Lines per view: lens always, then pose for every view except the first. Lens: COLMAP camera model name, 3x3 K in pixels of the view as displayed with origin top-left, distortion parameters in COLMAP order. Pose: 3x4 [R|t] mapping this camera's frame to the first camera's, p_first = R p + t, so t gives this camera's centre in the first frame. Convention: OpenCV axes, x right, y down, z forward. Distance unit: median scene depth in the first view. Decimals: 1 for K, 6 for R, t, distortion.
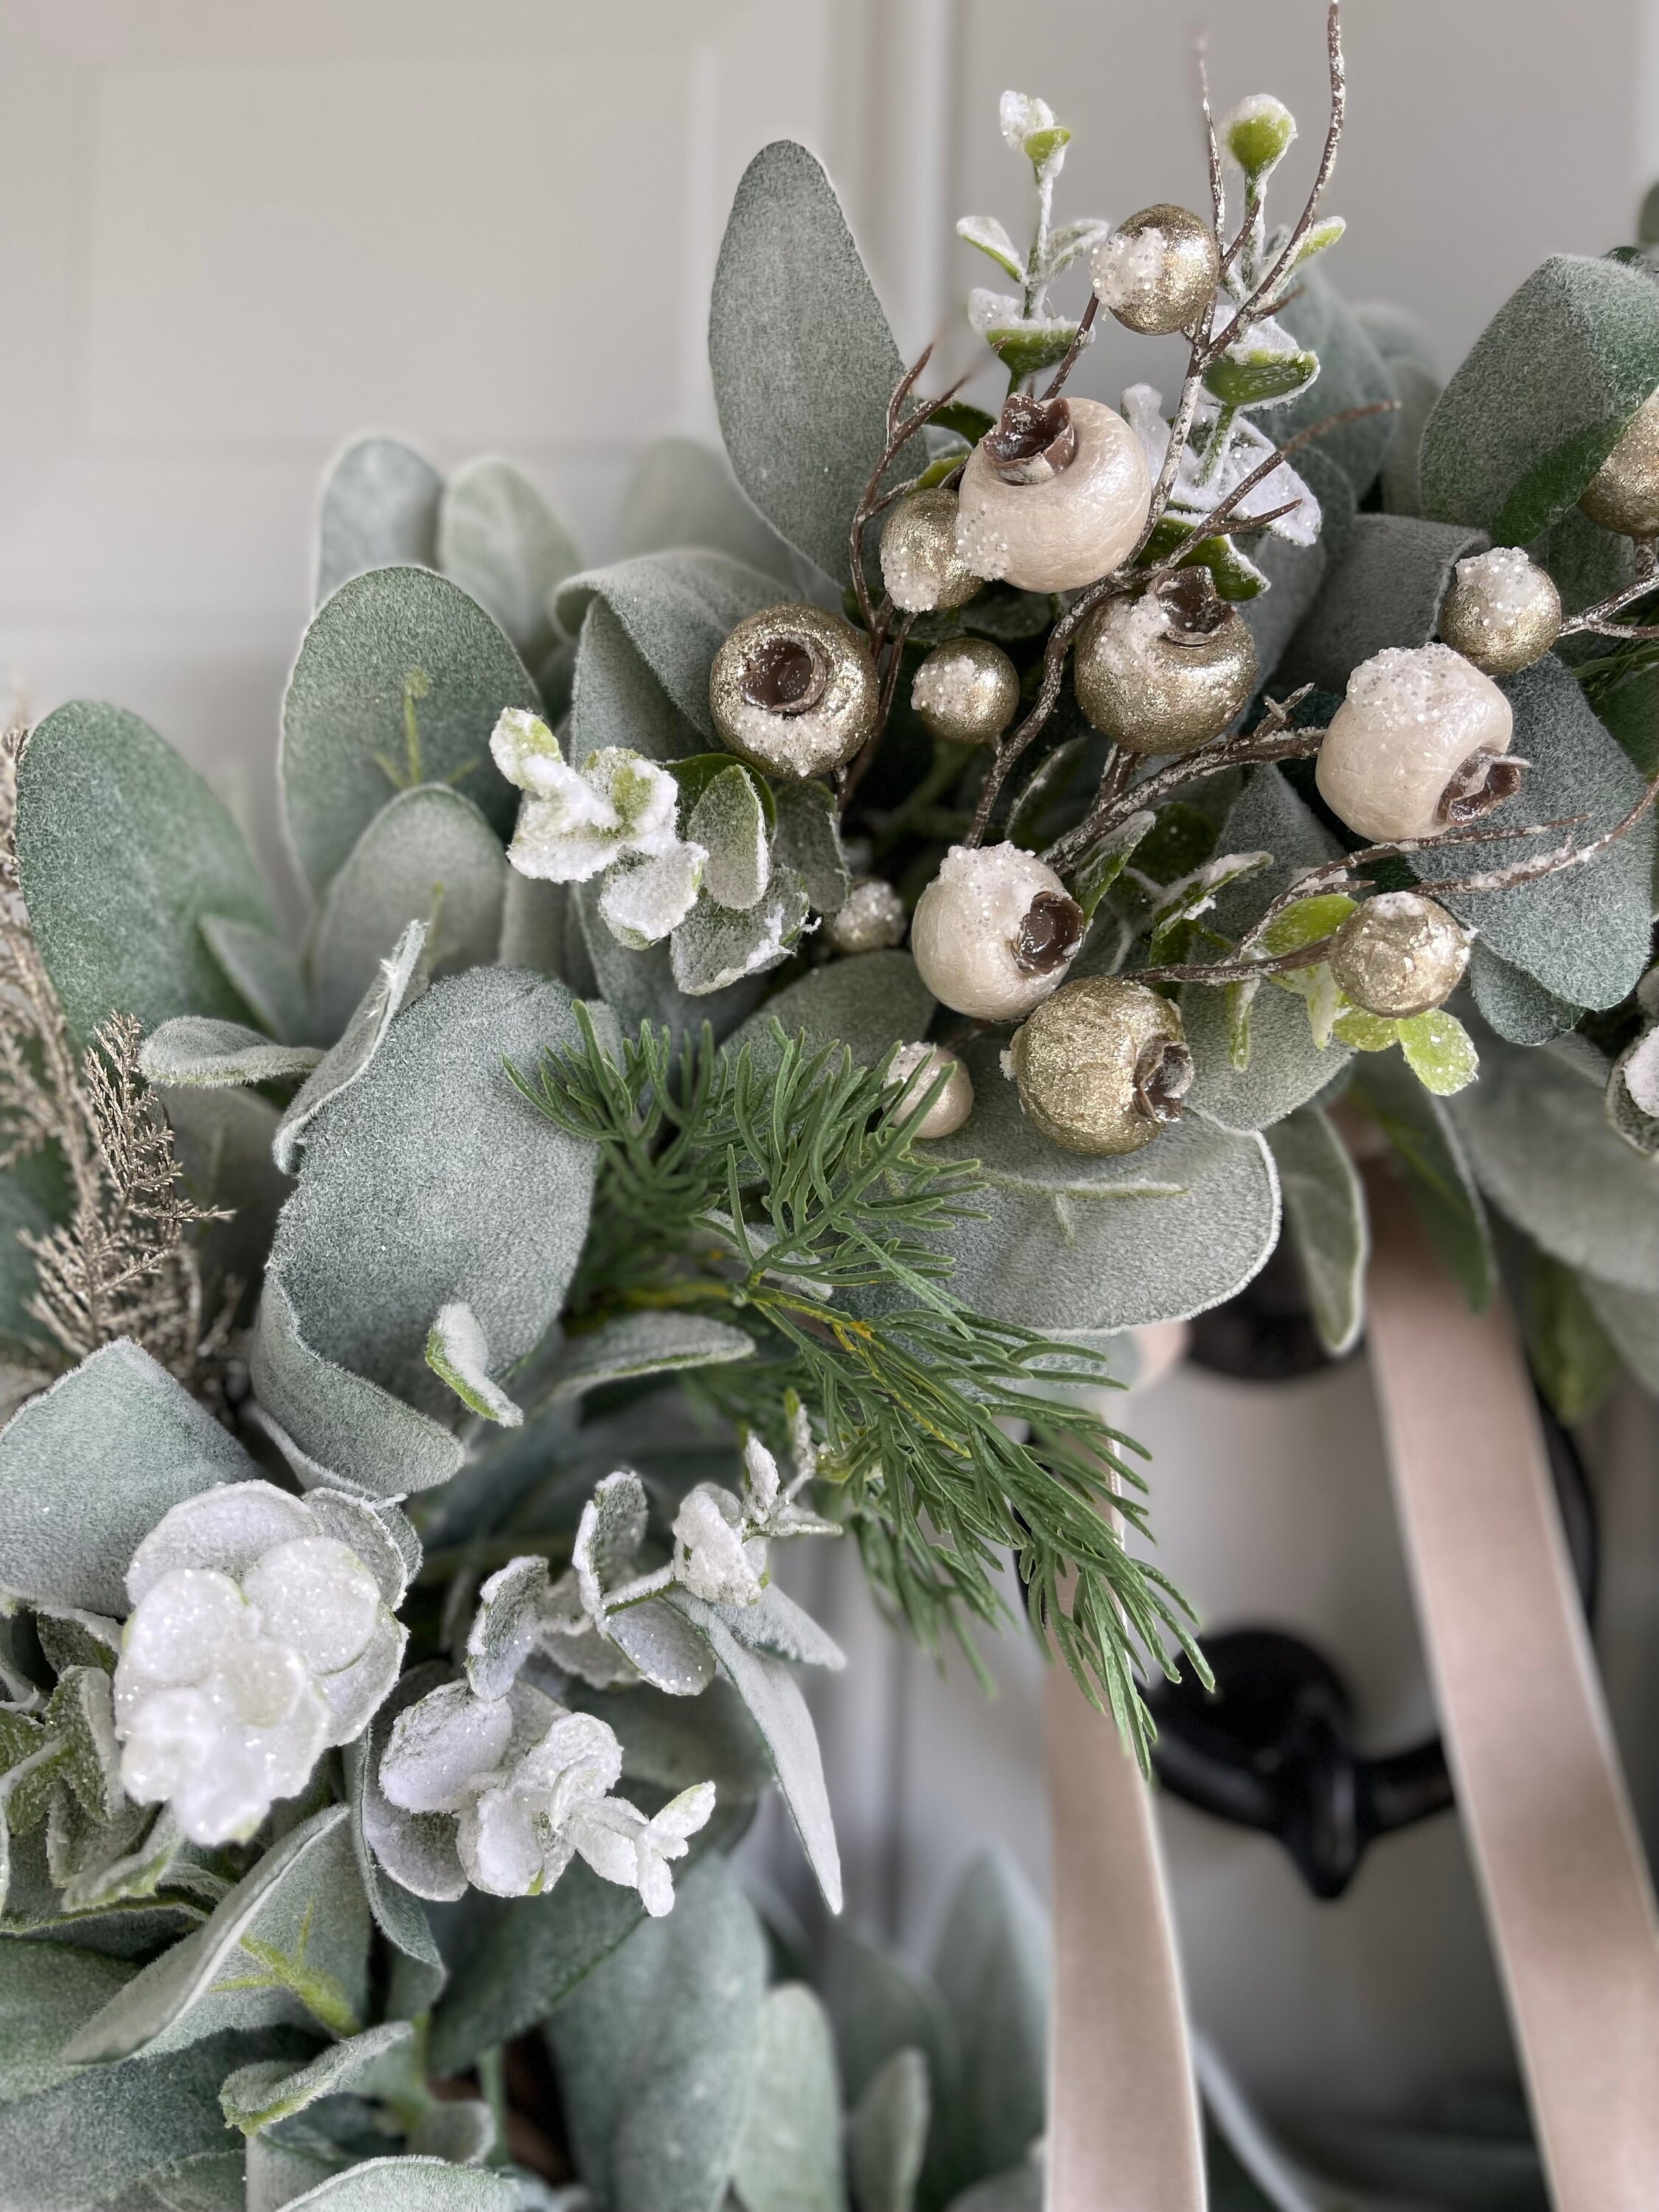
lens RADIAL K [[1701.3, 0, 829.5], [0, 1701.3, 1106.0], [0, 0, 1]] dist [0.058198, -0.099332]
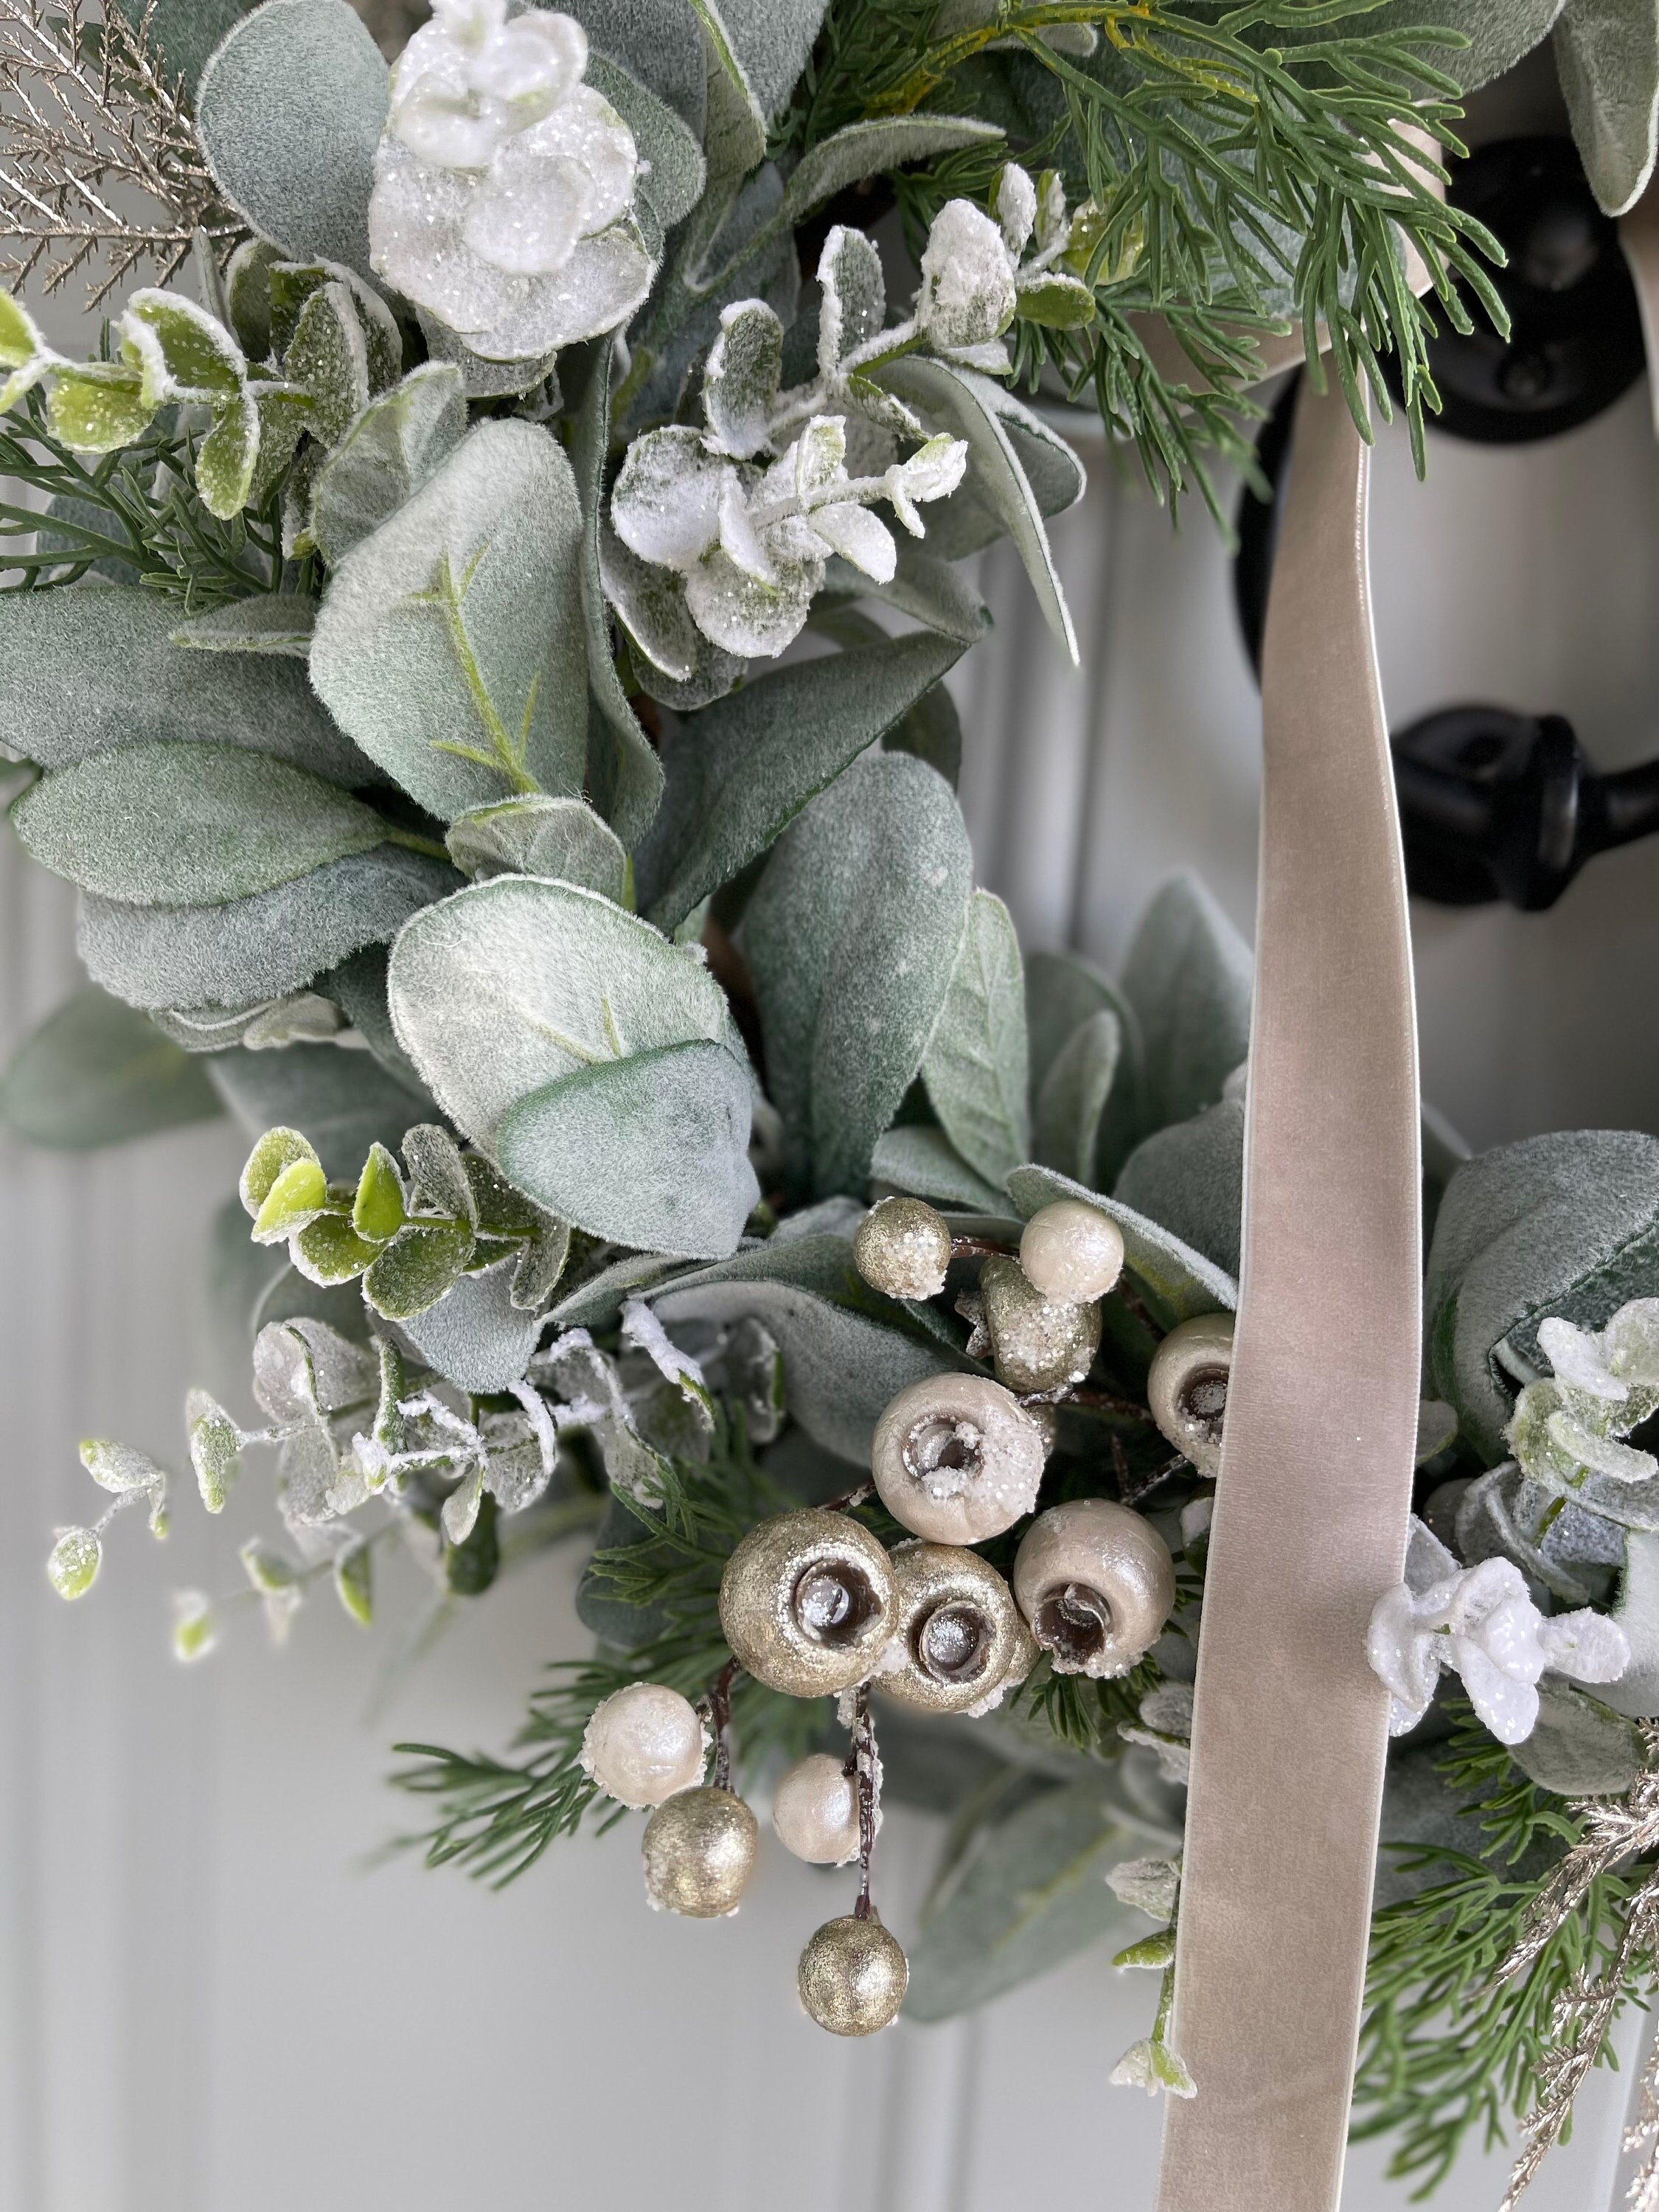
lens RADIAL K [[1717.9, 0, 821.4], [0, 1717.9, 1143.1], [0, 0, 1]] dist [0.005515, -0.000843]
pose [[0.997131, 0.048926, -0.057756, -0.068995], [-0.041449, 0.991388, 0.124224, 0.628704], [0.063337, -0.121473, 0.990572, -0.008963]]
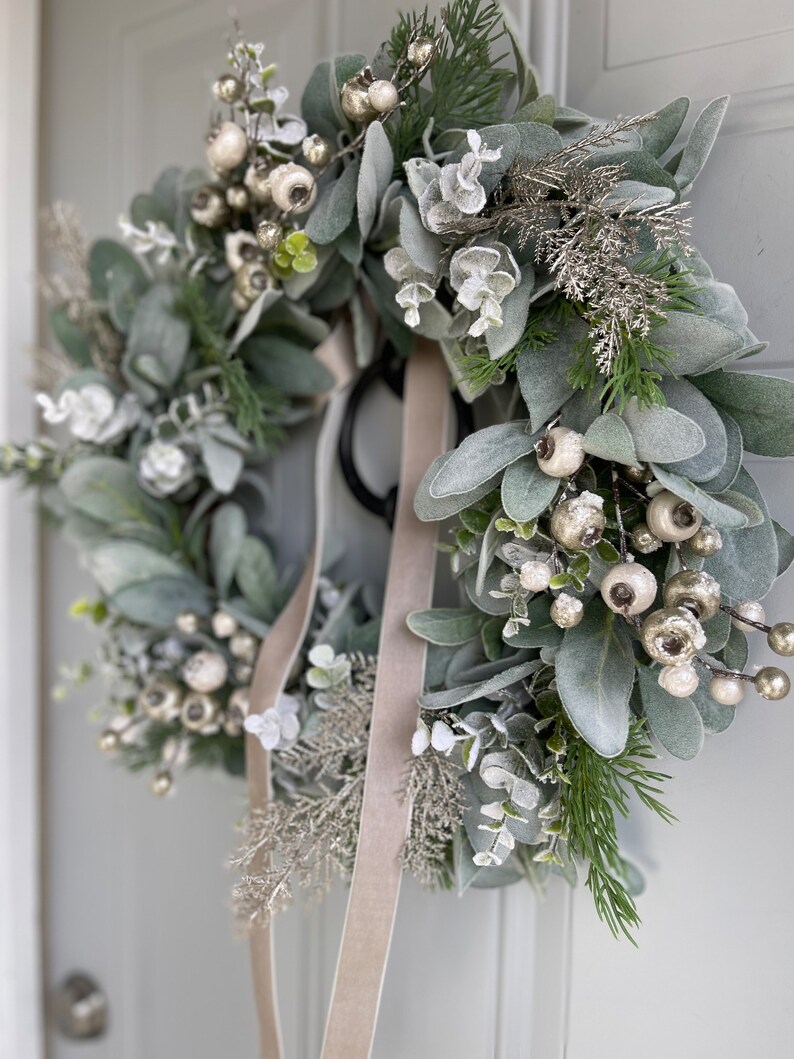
lens RADIAL K [[823.8, 0, 397.0], [0, 823.8, 529.5], [0, 0, 1]] dist [0.085421, -0.109429]
pose [[0.876307, 0.003130, -0.481743, 1.412979], [0.008837, 0.999706, 0.022570, 0.530183], [0.481672, -0.024035, 0.876022, -0.625461]]
